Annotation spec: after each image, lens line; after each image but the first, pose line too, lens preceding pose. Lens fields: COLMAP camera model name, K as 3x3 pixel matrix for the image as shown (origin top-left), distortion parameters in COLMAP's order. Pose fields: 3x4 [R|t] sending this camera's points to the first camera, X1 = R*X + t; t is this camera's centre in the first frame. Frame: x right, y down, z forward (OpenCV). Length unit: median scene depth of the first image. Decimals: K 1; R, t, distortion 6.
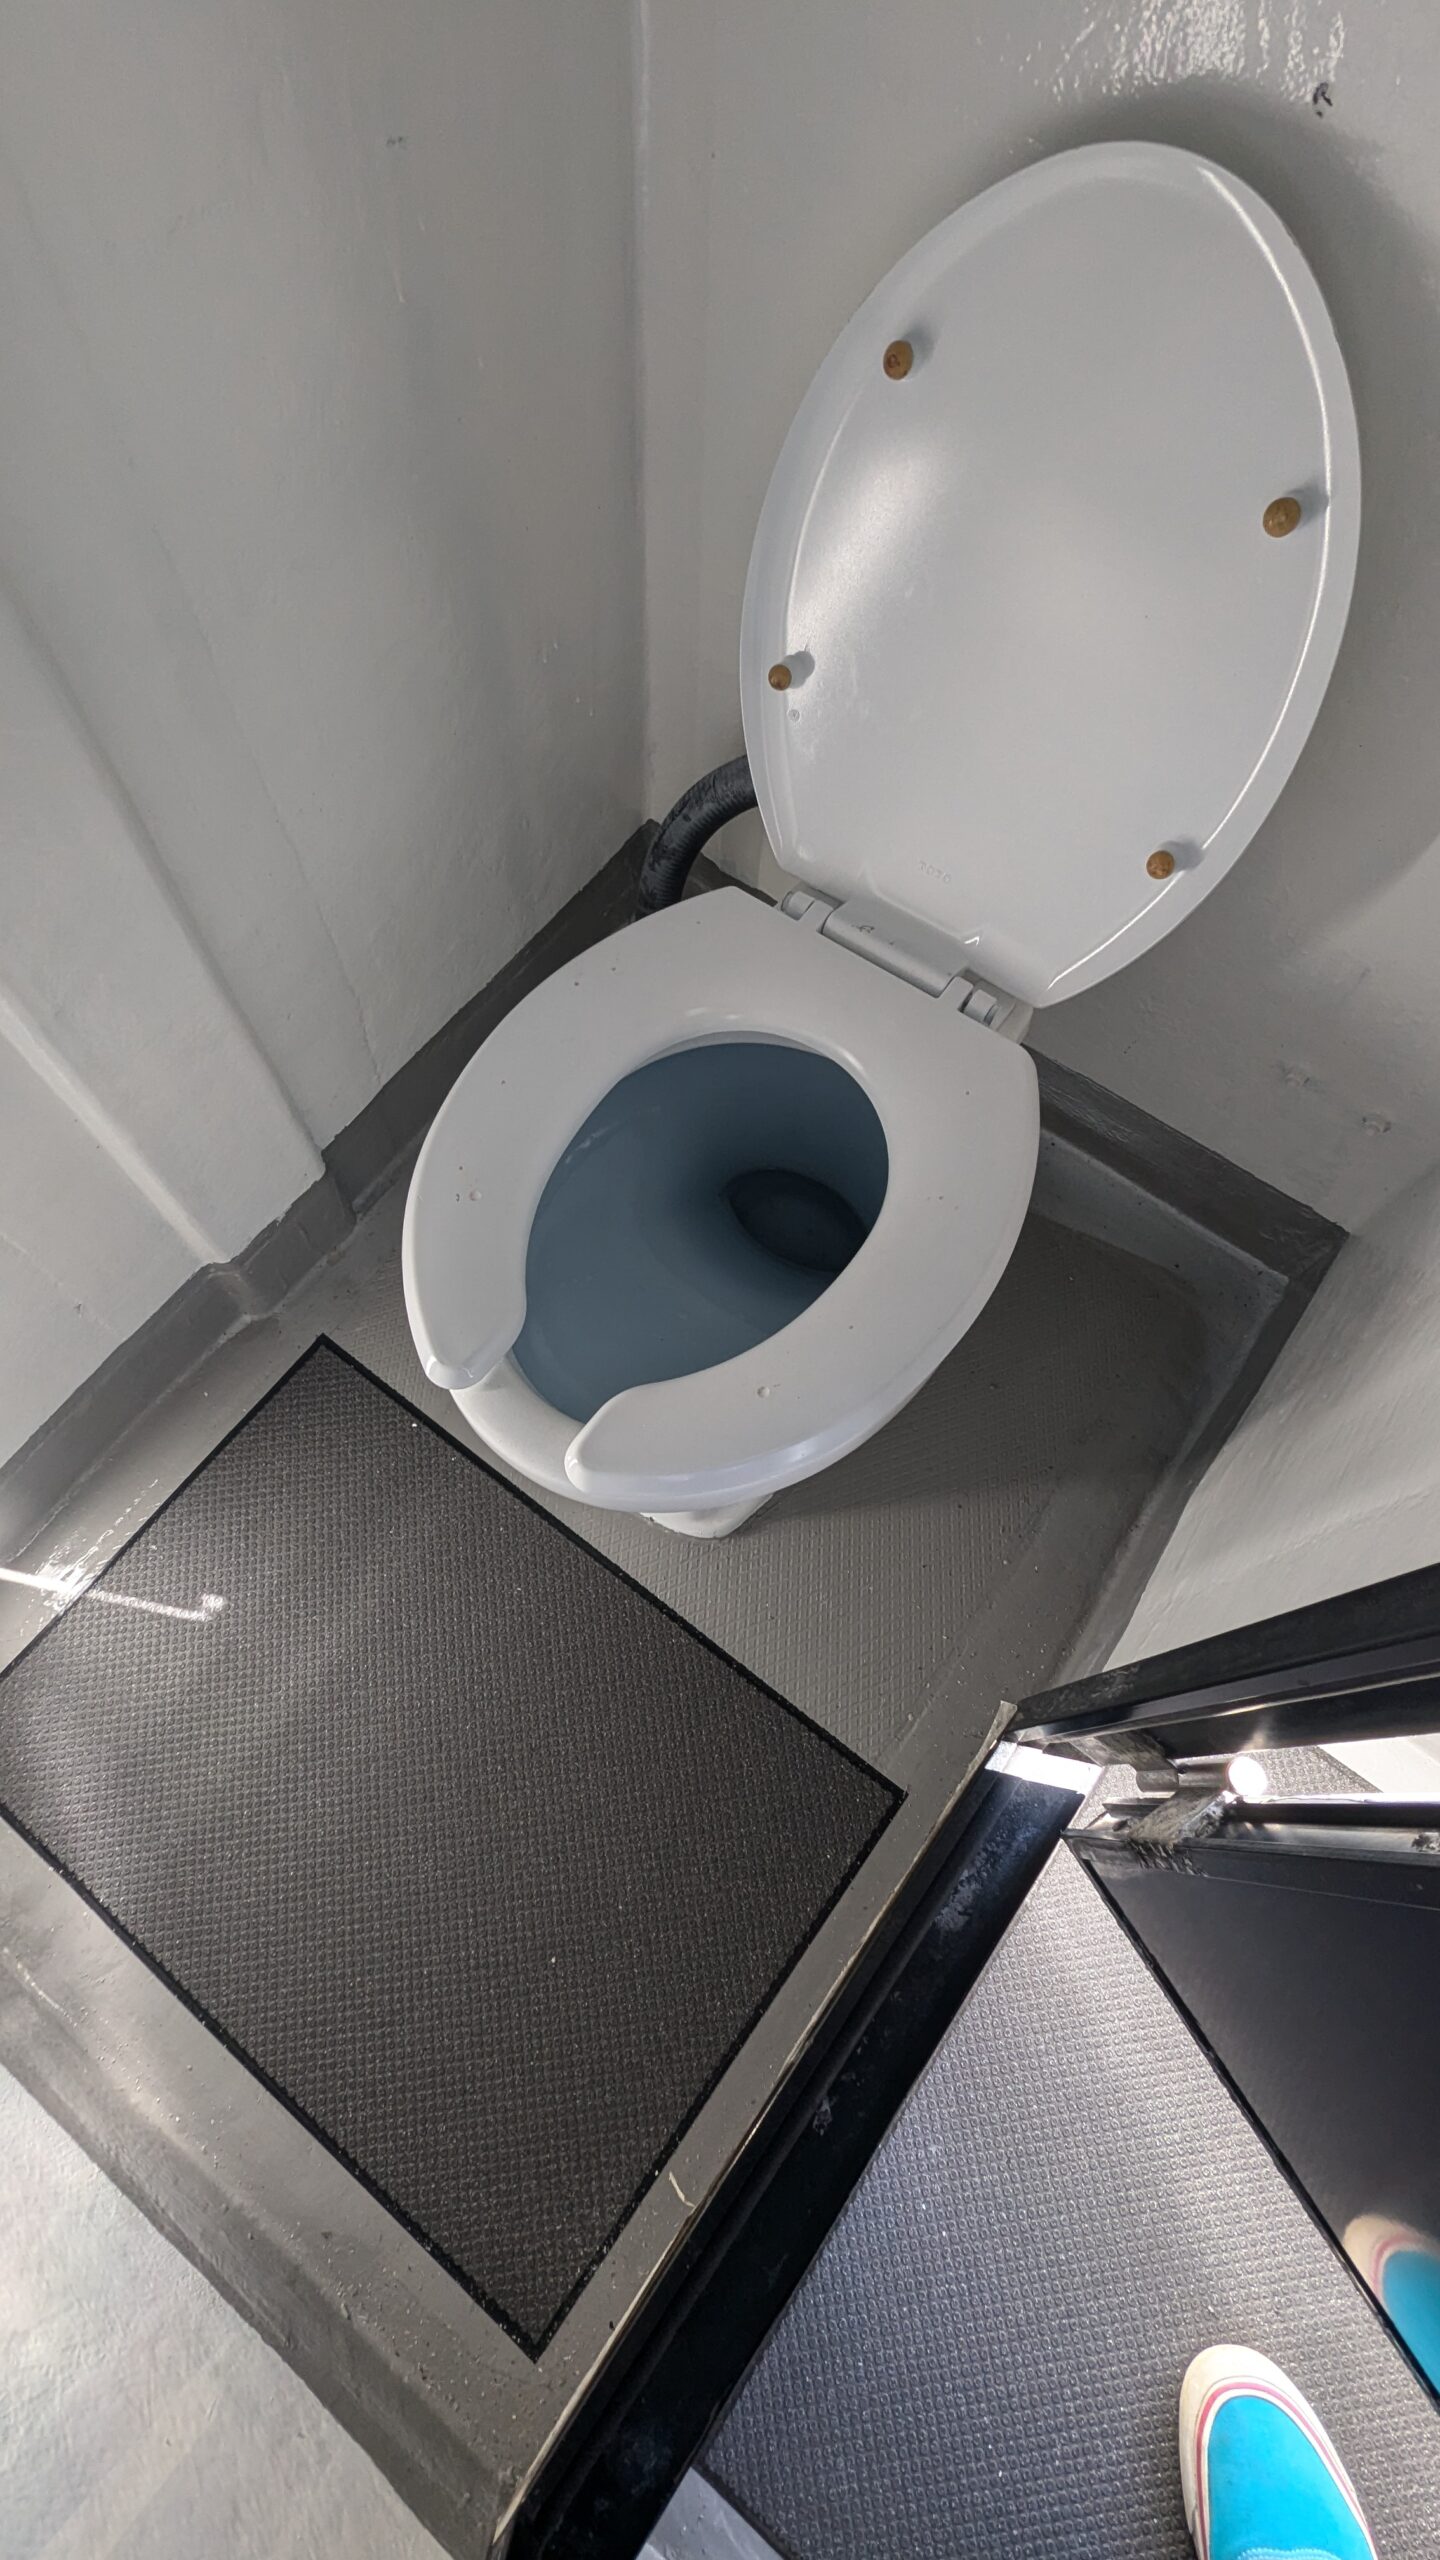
lens RADIAL K [[1200.5, 0, 722.8], [0, 1200.5, 1277.7], [0, 0, 1]] dist [0.004298, -0.002128]
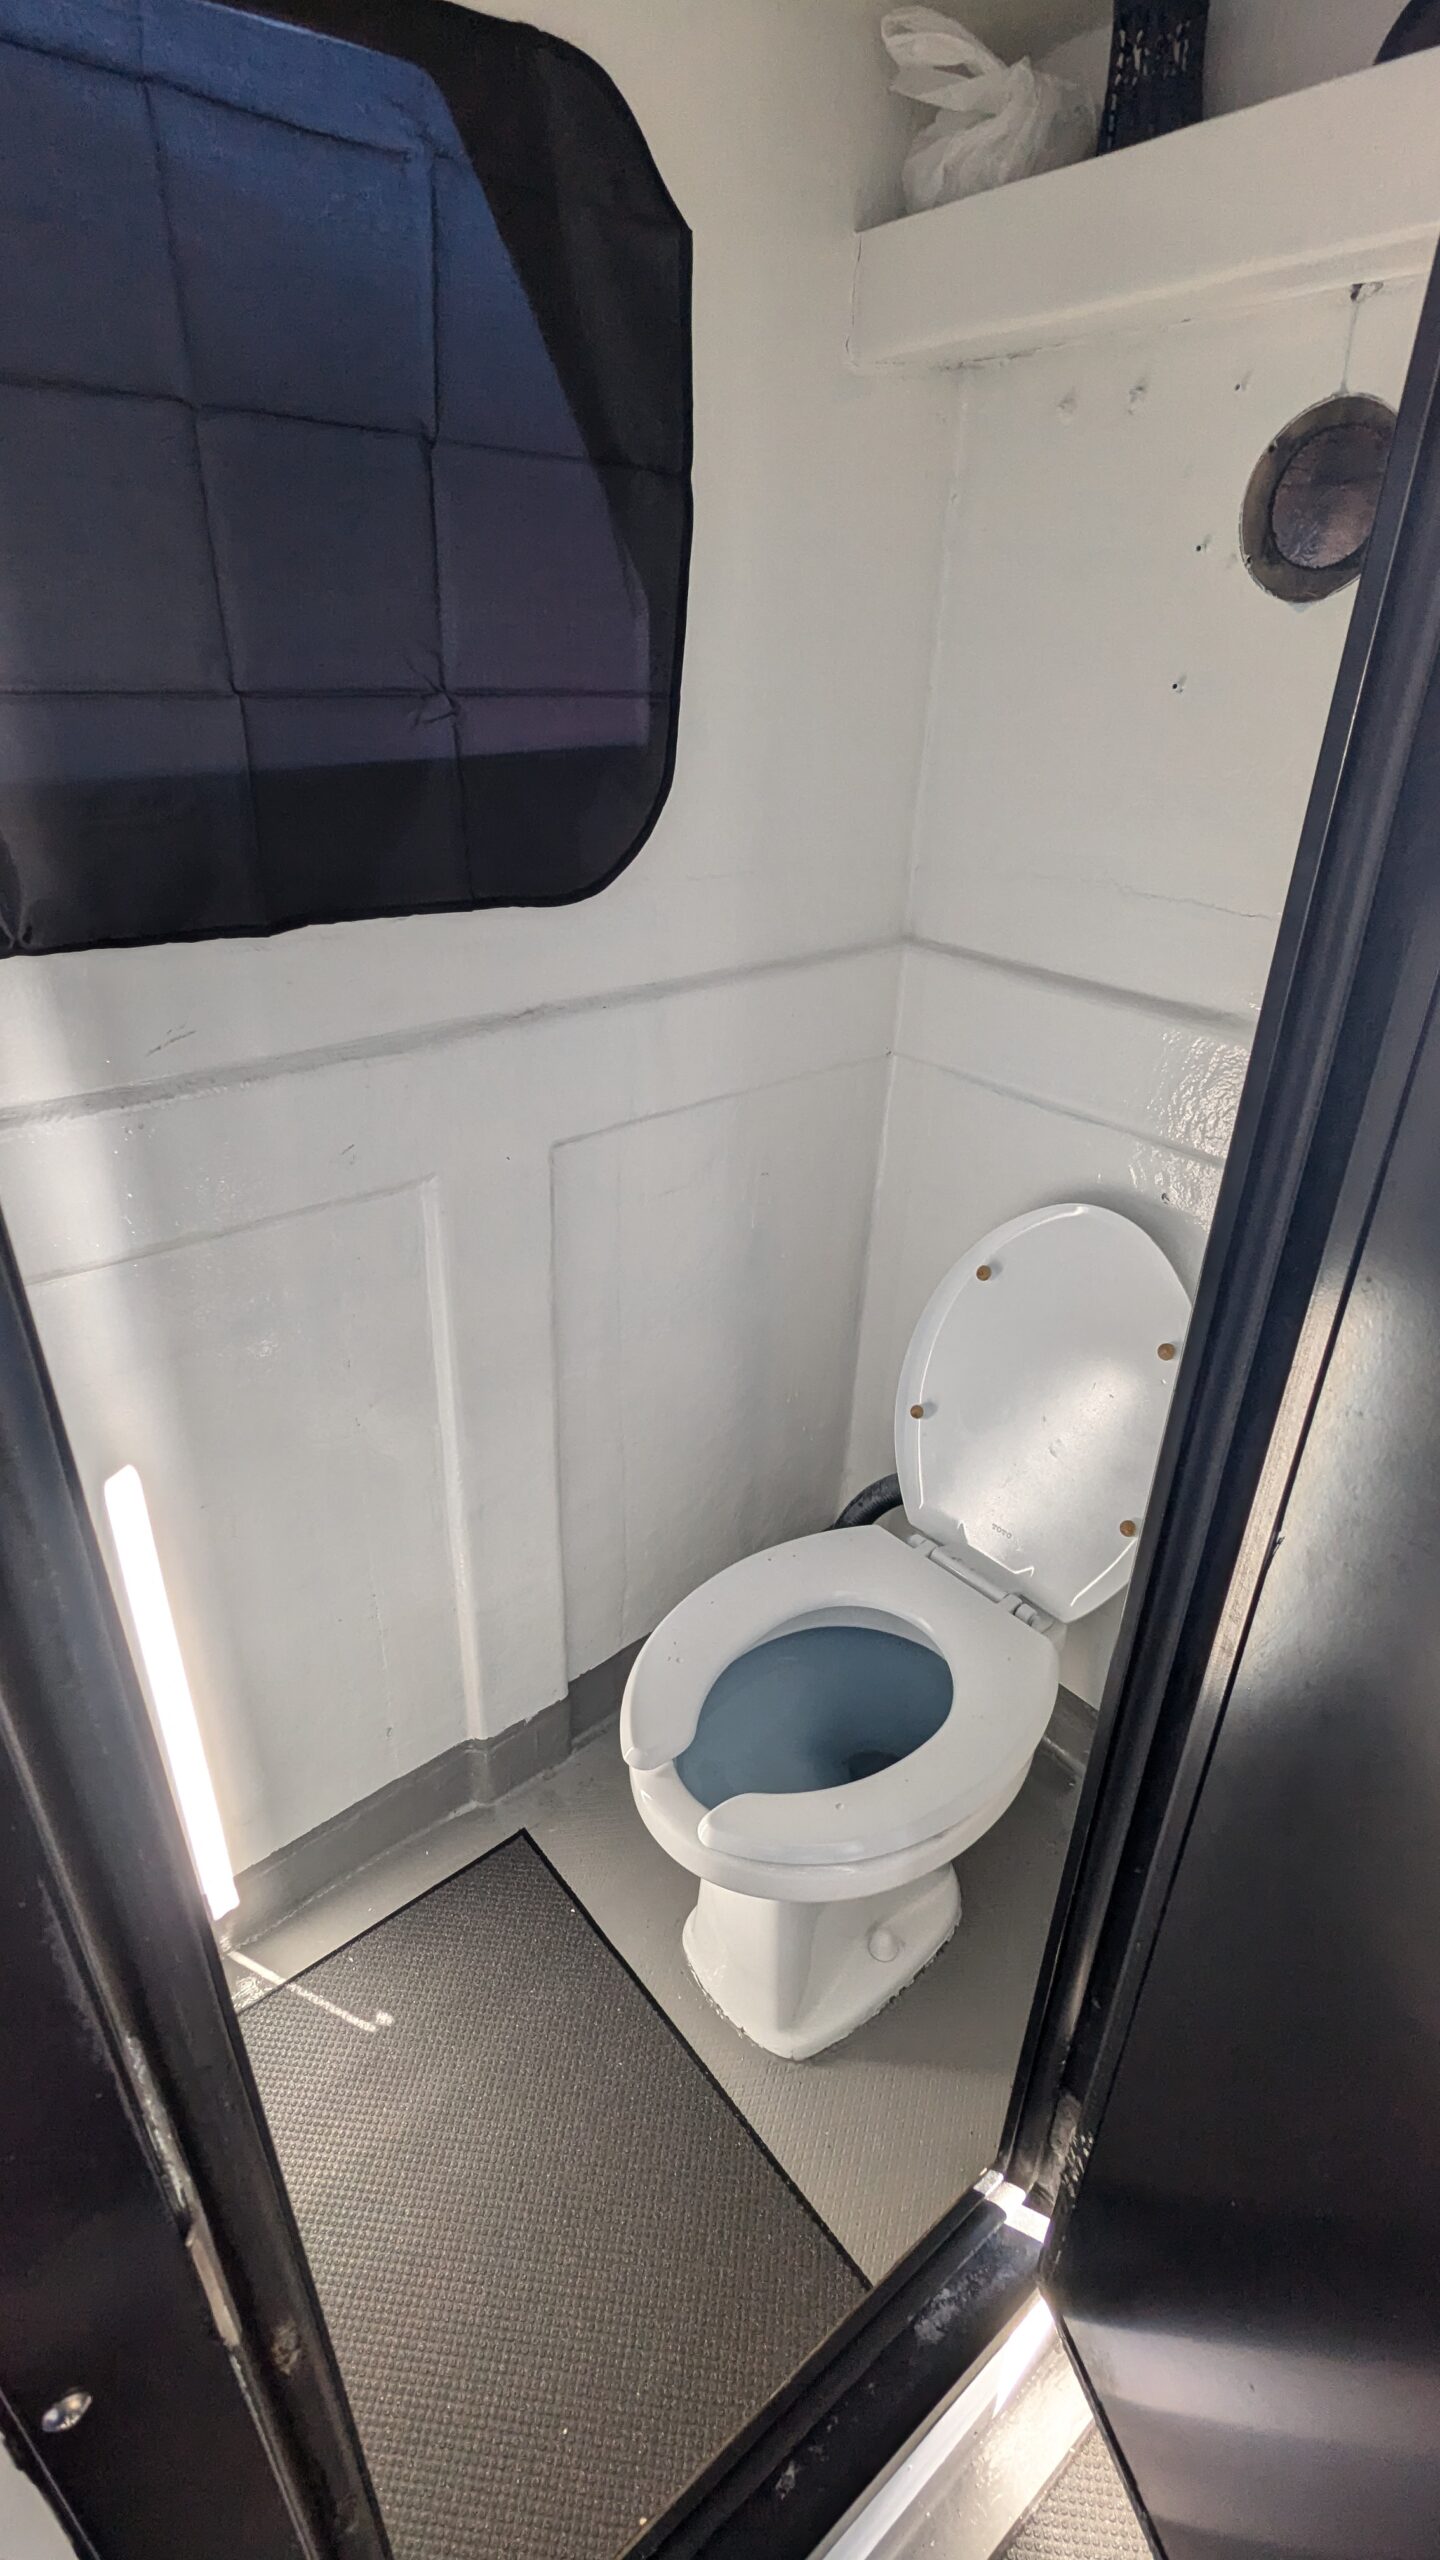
lens RADIAL K [[1200.5, 0, 722.8], [0, 1200.5, 1277.7], [0, 0, 1]] dist [0.004298, -0.002128]
pose [[0.970198, 0.107472, -0.217177, 0.113997], [-0.219458, 0.769708, -0.599490, 0.397917], [0.102735, 0.629285, 0.770354, -0.432834]]
